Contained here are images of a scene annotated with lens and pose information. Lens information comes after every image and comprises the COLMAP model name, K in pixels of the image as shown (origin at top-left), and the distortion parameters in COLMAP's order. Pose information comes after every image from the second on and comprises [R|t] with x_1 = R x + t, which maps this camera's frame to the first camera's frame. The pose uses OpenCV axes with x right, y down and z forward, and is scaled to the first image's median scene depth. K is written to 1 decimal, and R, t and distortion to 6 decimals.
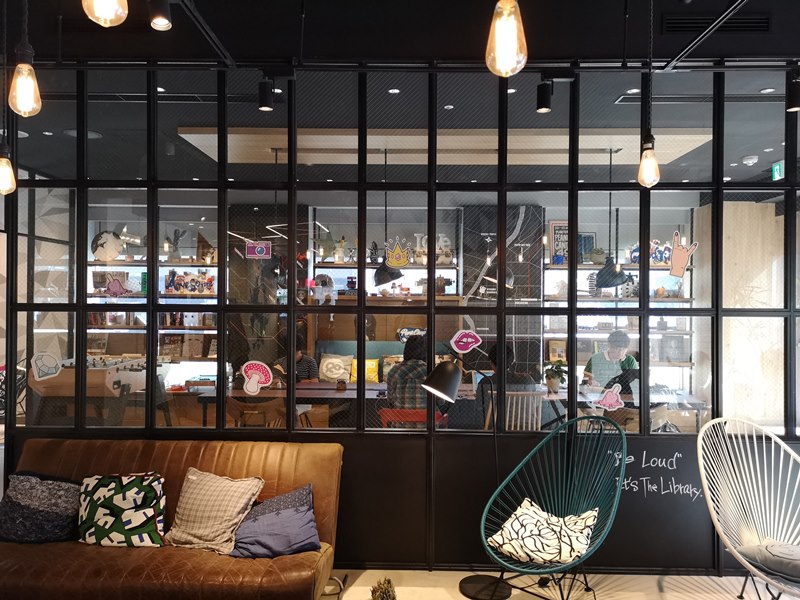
lens RADIAL K [[635.7, 0, 400.8], [0, 635.7, 300.0], [0, 0, 1]] dist [0.046005, 0.001812]
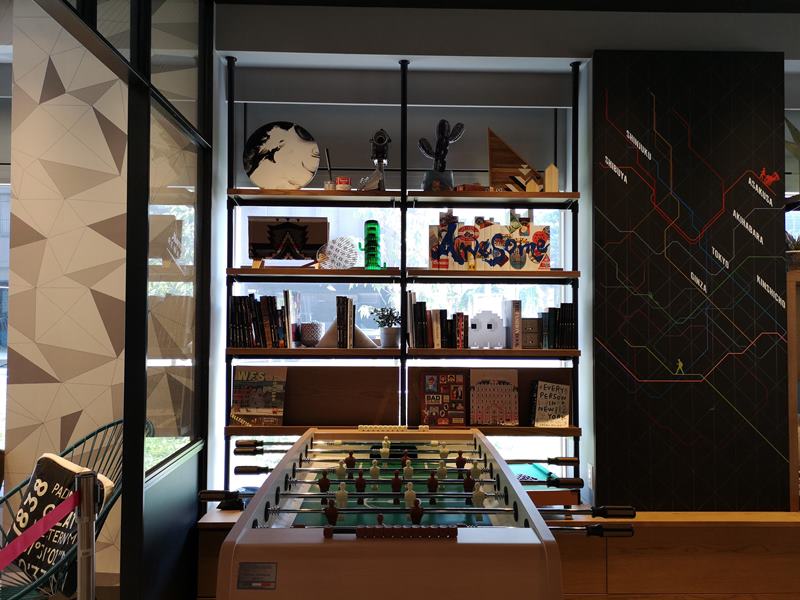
lens RADIAL K [[635.7, 0, 399.1], [0, 635.7, 300.9], [0, 0, 1]] dist [0.046005, 0.001812]
pose [[0.998693, -0.001695, 0.051082, -0.409503], [0.002969, 0.999686, -0.024877, 0.019484], [-0.051024, 0.024996, 0.998385, 0.595783]]
